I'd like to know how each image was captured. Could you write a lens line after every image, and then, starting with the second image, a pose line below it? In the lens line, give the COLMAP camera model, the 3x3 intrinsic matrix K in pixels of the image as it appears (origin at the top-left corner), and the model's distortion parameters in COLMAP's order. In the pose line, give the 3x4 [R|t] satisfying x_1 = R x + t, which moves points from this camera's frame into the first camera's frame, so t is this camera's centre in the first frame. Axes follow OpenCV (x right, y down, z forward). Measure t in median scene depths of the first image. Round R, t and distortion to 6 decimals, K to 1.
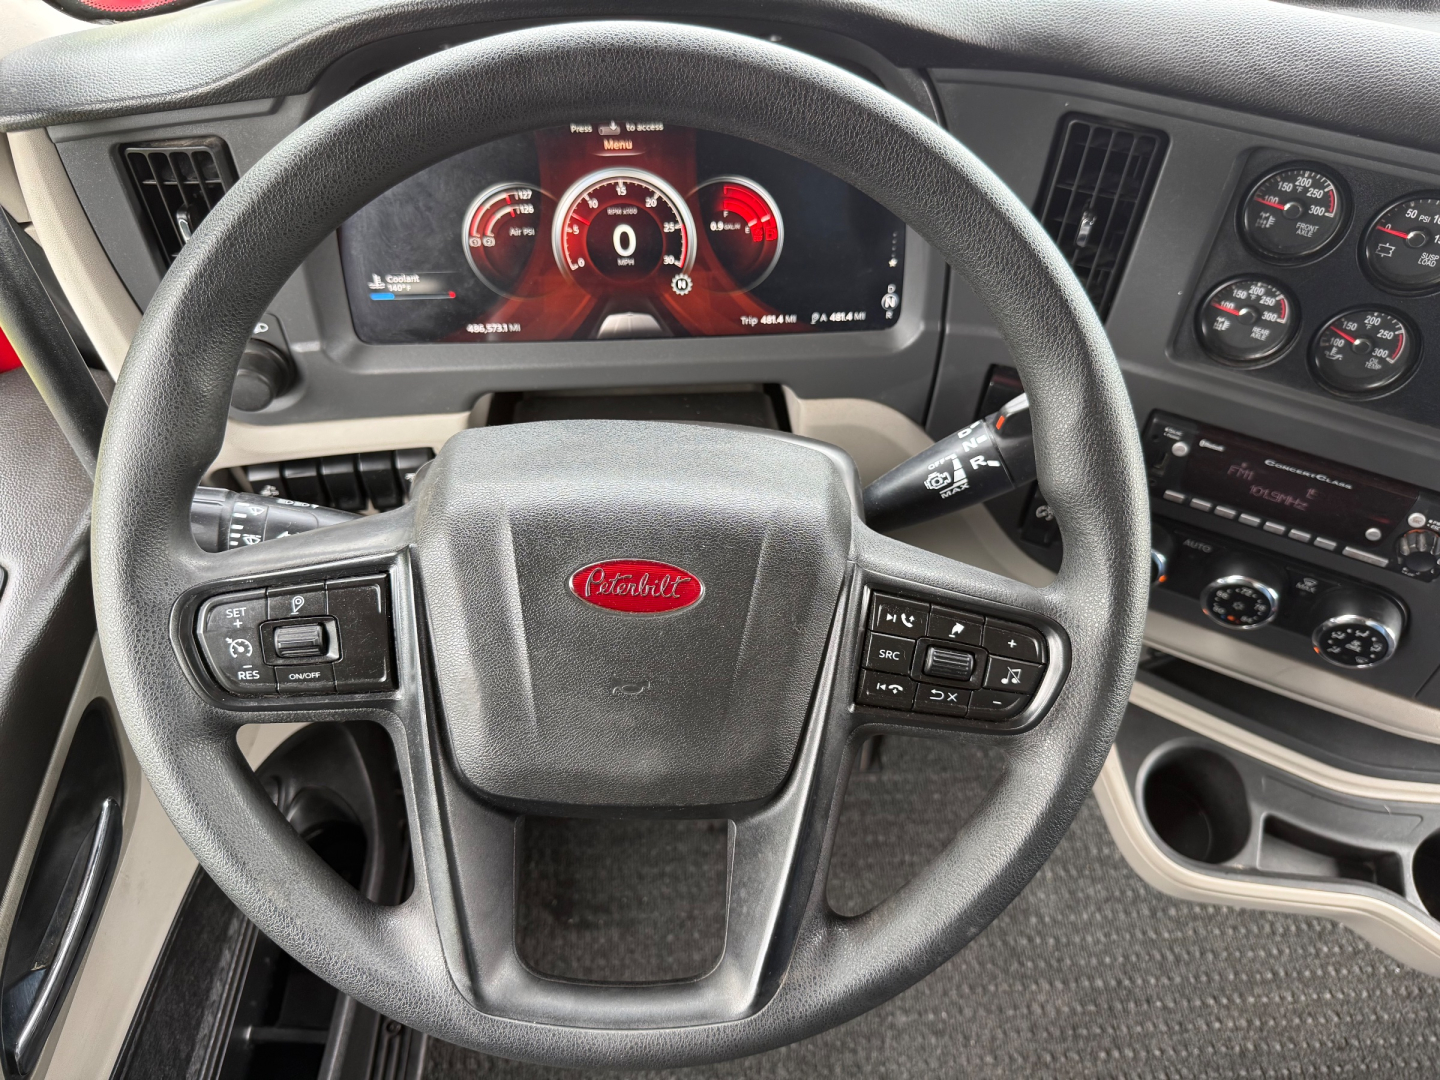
lens RADIAL K [[1039.2, 0, 697.0], [0, 1039.2, 540.1], [0, 0, 1]] dist [0.093075, -0.135880]
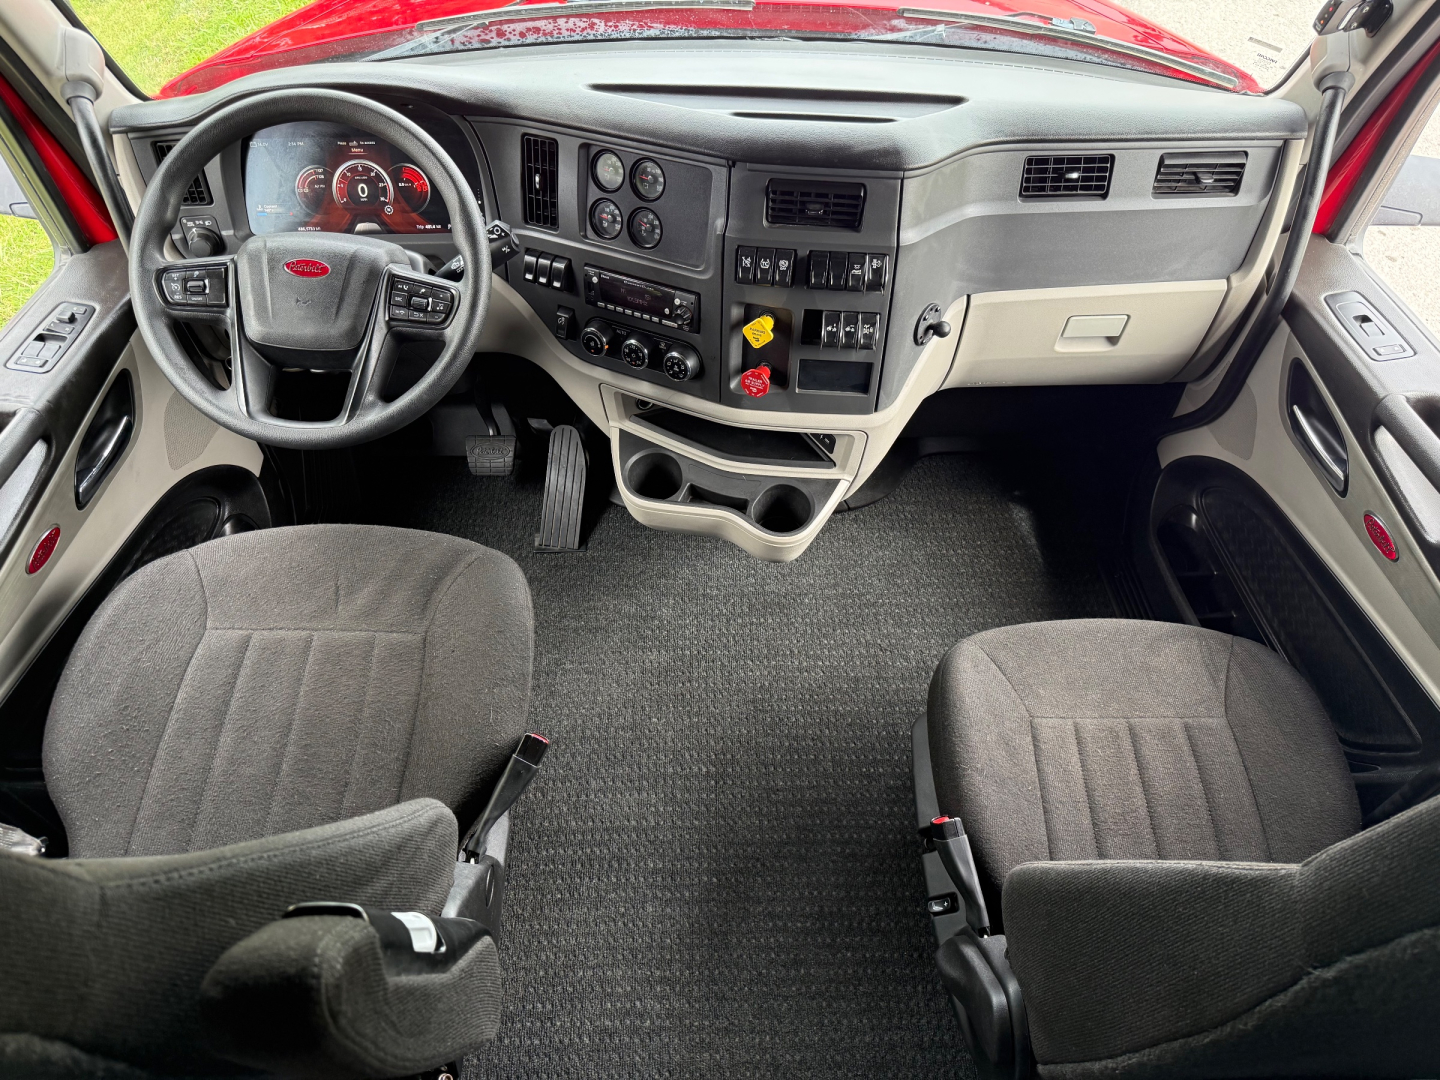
lens RADIAL K [[1033.3, 0, 711.5], [0, 1033.3, 561.4], [0, 0, 1]] dist [0.011785, -0.024151]
pose [[0.999541, 0.018796, -0.023744, 0.792669], [-0.021298, 0.993712, -0.109918, 0.790591], [0.021528, 0.110374, 0.993657, -1.218488]]
